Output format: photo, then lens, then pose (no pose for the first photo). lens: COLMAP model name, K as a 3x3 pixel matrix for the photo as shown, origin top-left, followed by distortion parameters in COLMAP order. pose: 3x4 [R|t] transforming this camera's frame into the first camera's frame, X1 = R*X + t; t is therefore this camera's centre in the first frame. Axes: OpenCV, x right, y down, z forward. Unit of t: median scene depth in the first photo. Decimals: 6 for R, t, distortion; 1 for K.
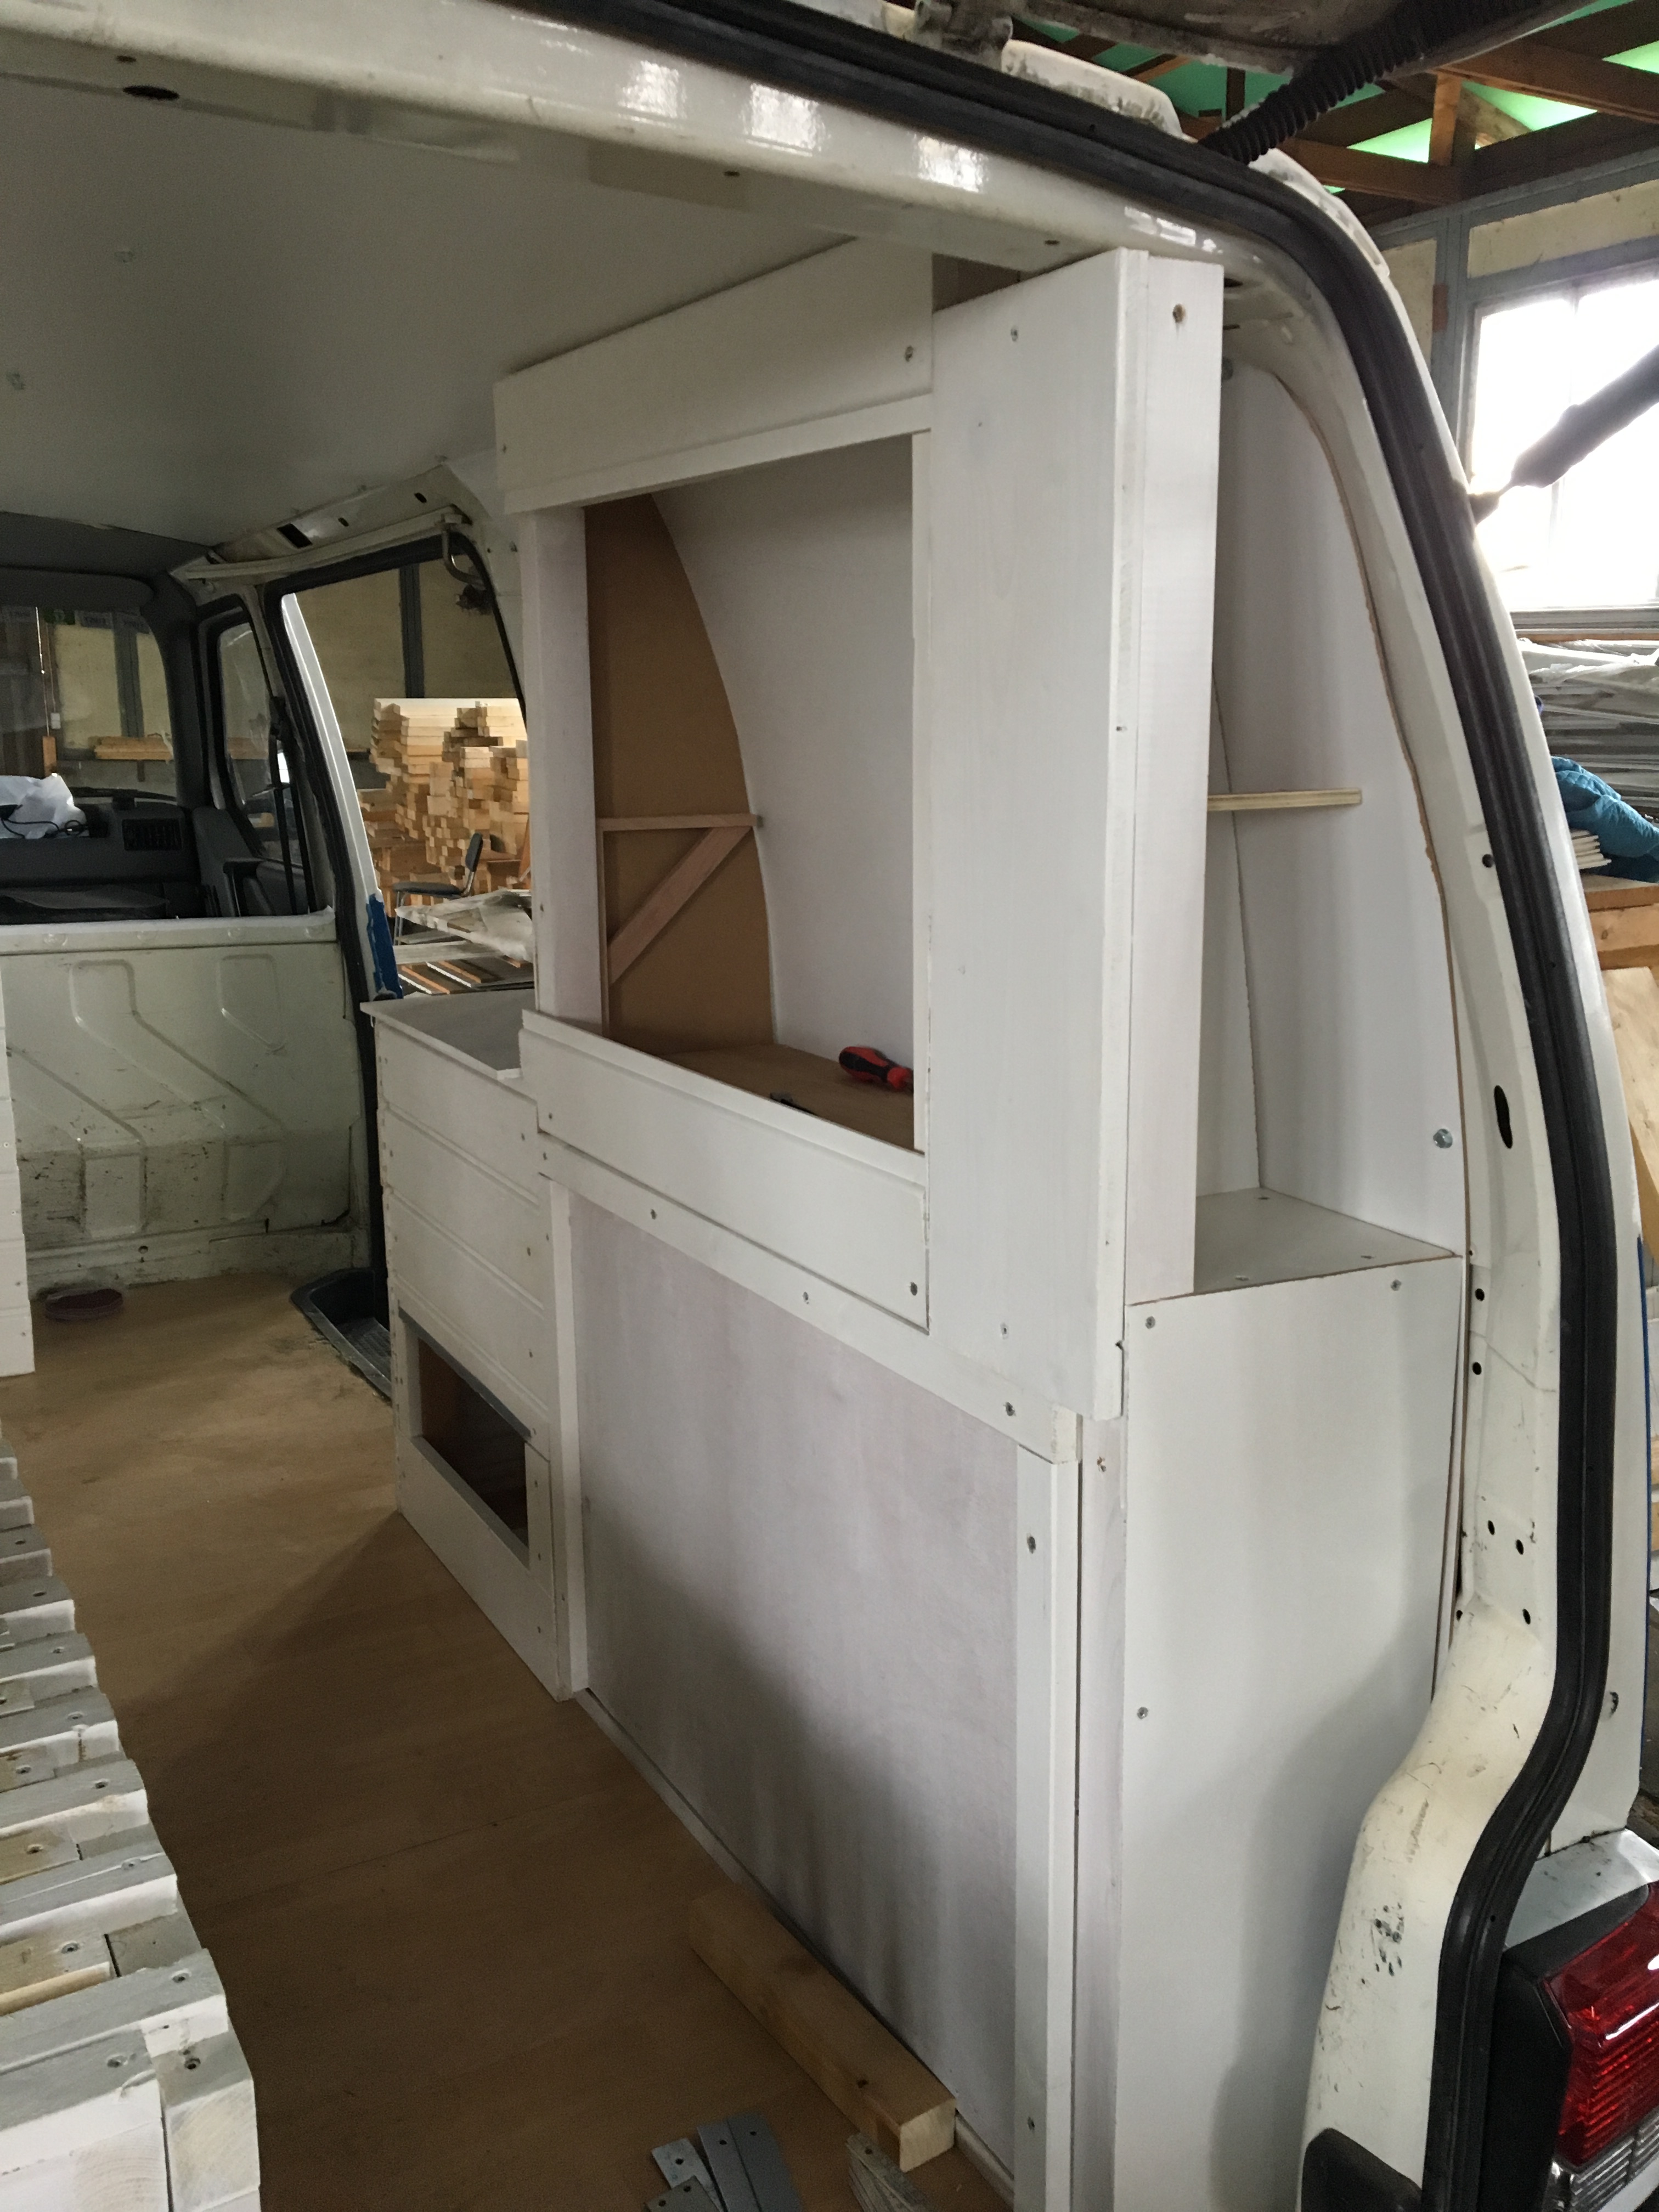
lens RADIAL K [[1849.6, 0, 833.1], [0, 1849.6, 1097.4], [0, 0, 1]] dist [0.038388, -0.038778]
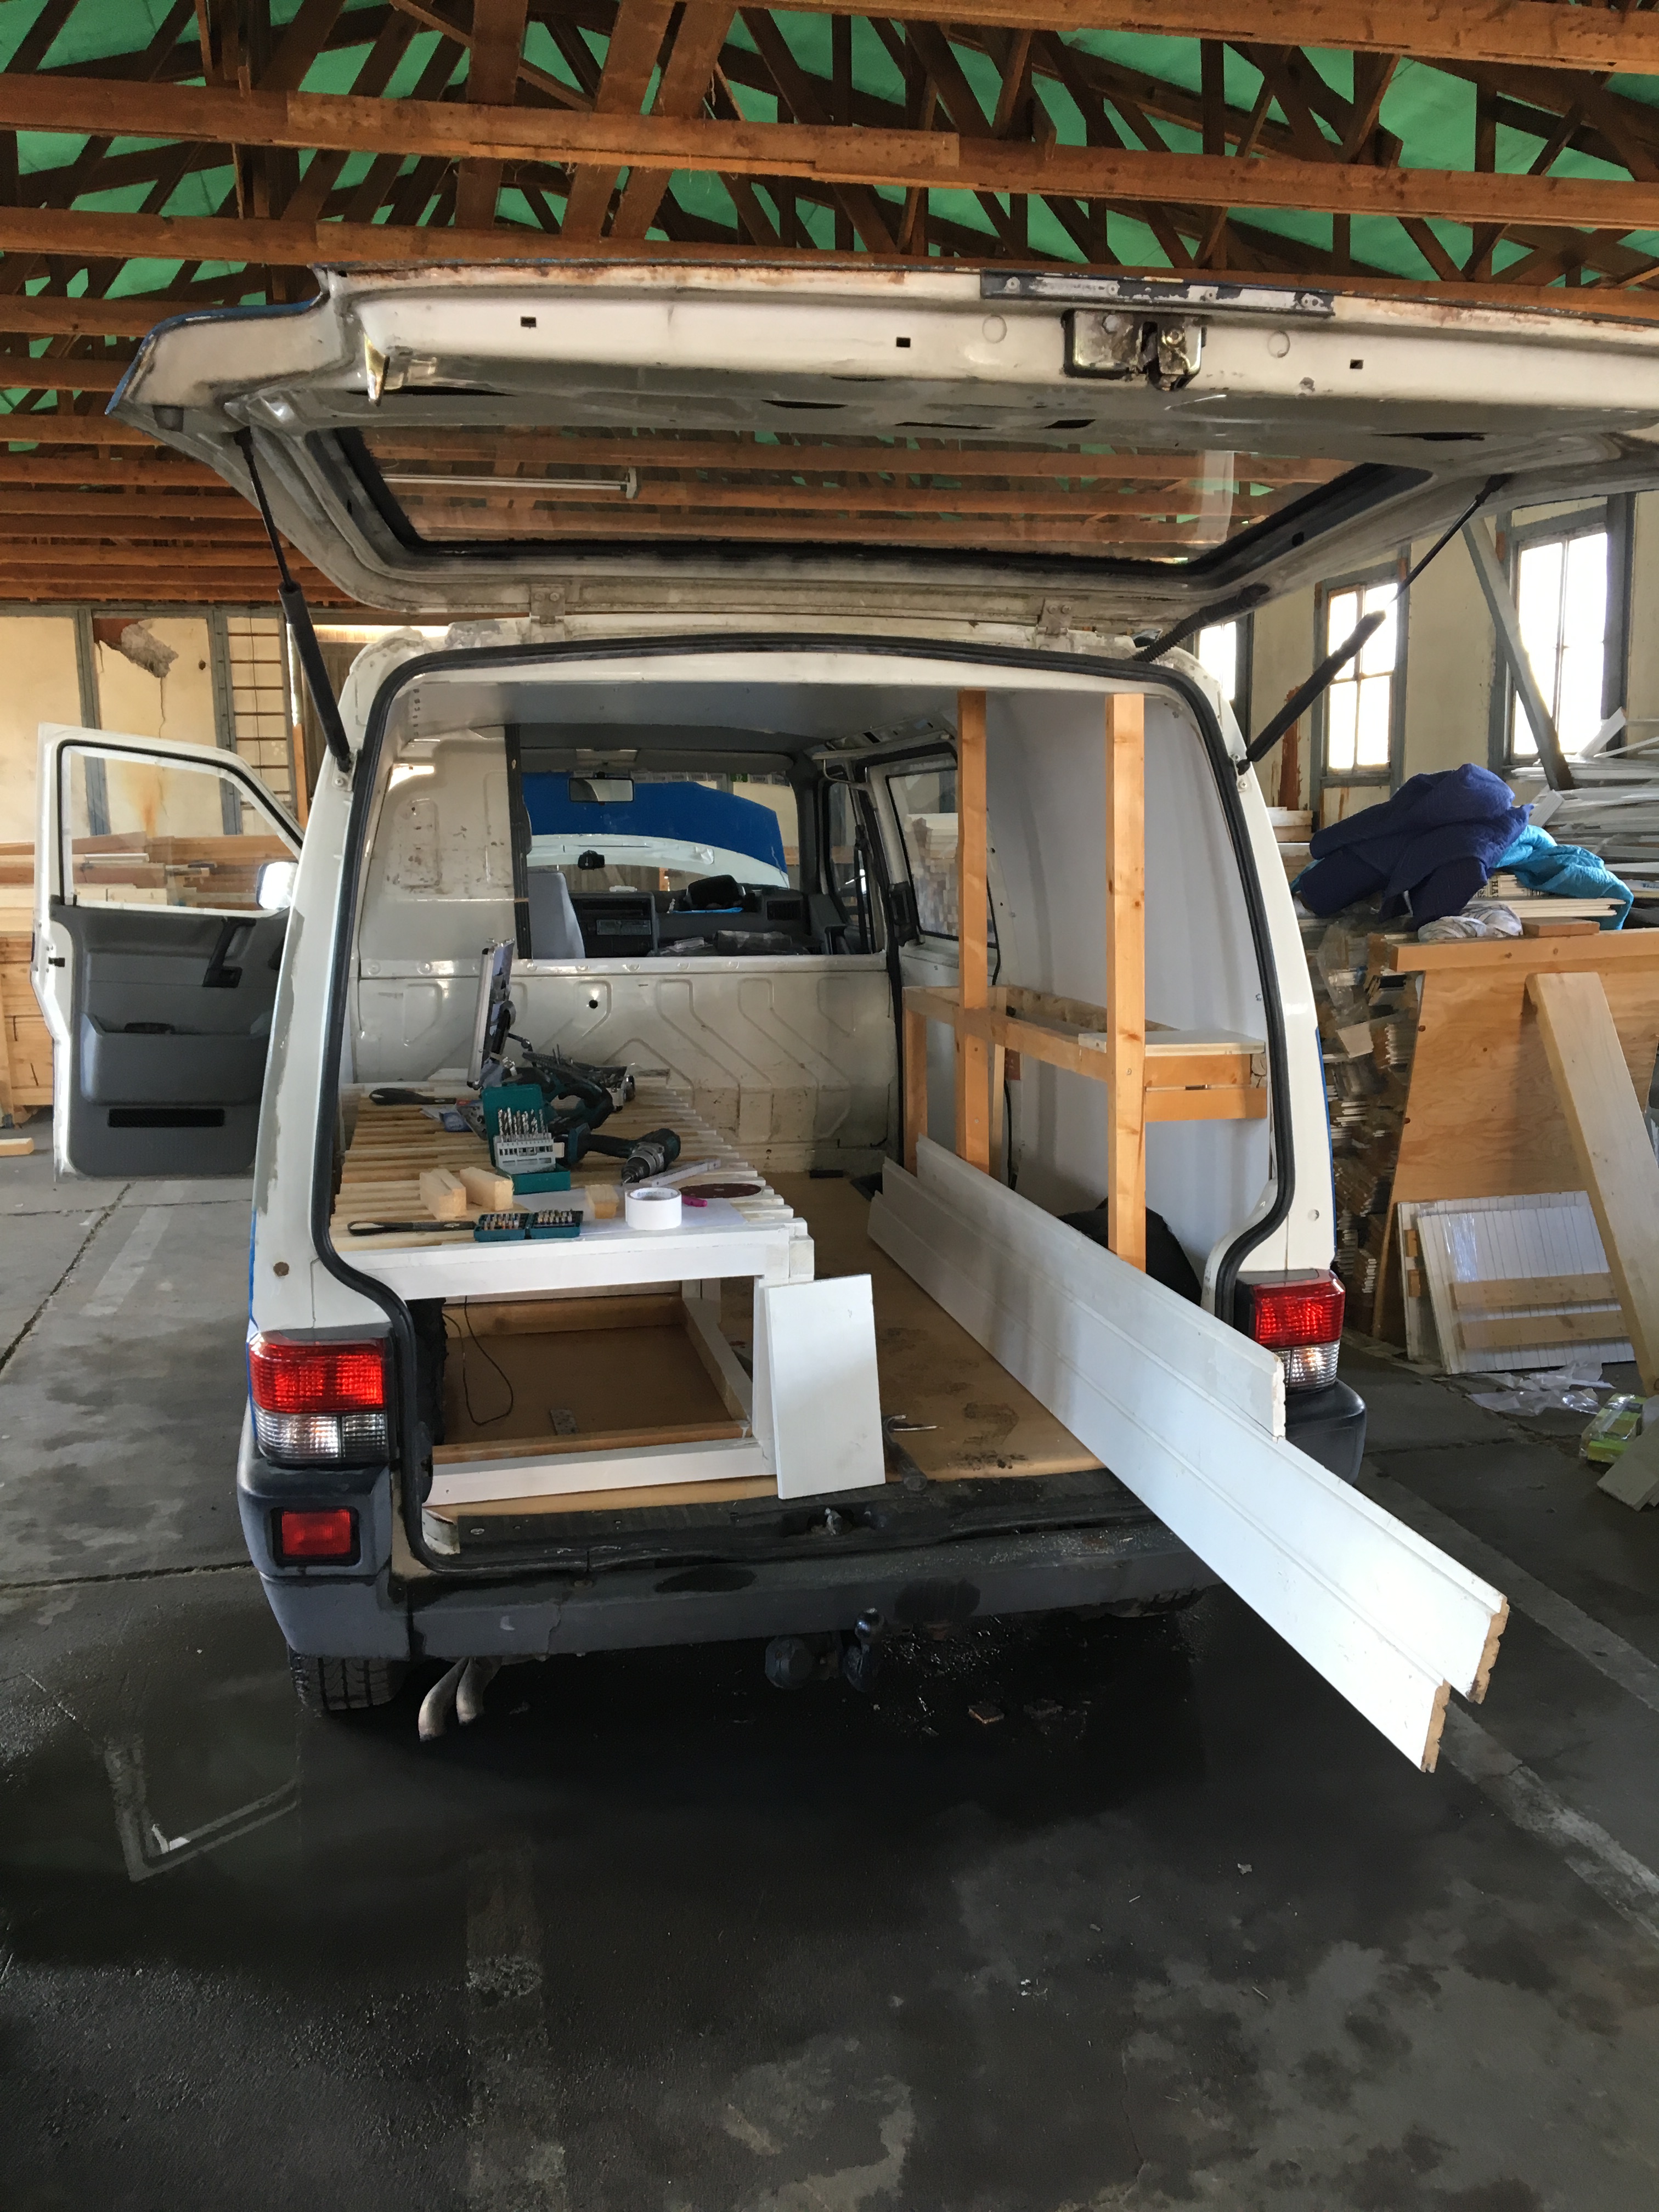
lens RADIAL K [[1849.6, 0, 853.5], [0, 1849.6, 1117.9], [0, 0, 1]] dist [0.038388, -0.038778]
pose [[0.957349, 0.037456, -0.286495, 0.144208], [-0.050170, 0.998049, -0.037166, 0.086155], [0.284544, 0.049954, 0.957361, -0.464342]]
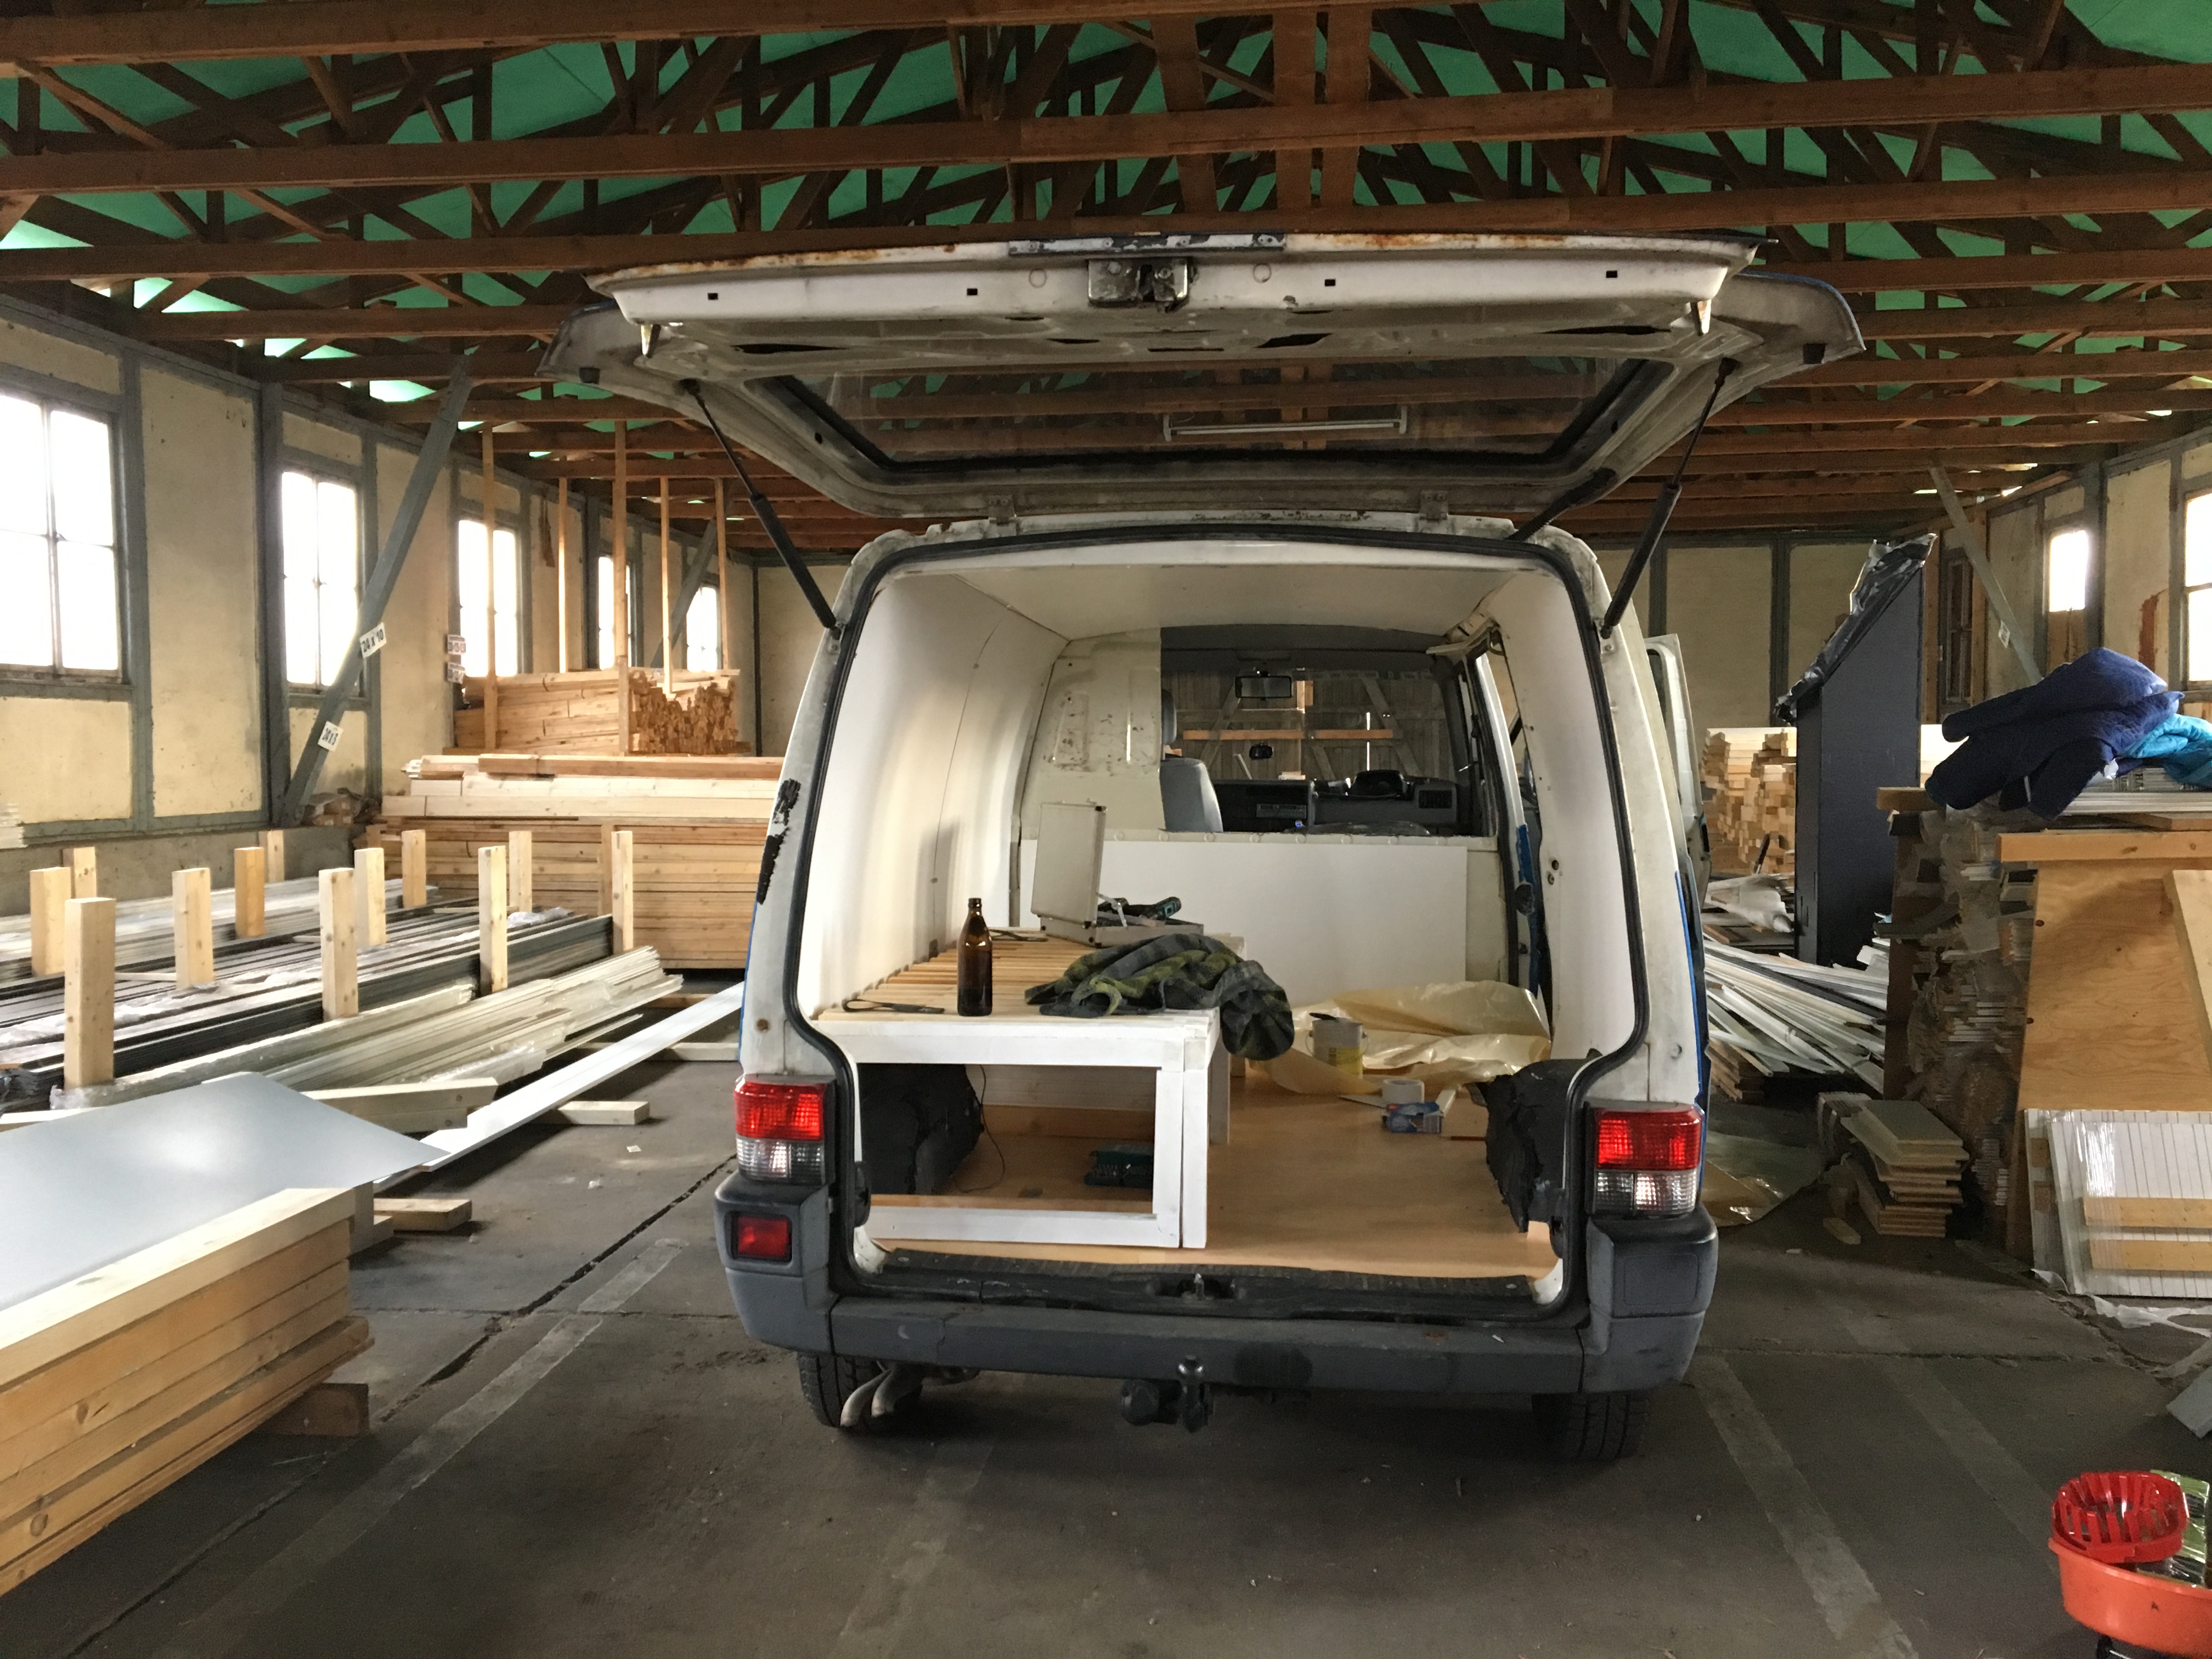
lens RADIAL K [[1849.6, 0, 1114.9], [0, 1849.6, 839.4], [0, 0, 1]] dist [0.038388, -0.038778]
pose [[0.804199, 0.027114, -0.593741, 0.386856], [-0.121275, 0.985428, -0.119262, 0.123544], [0.581855, 0.167916, 0.795769, -0.474099]]
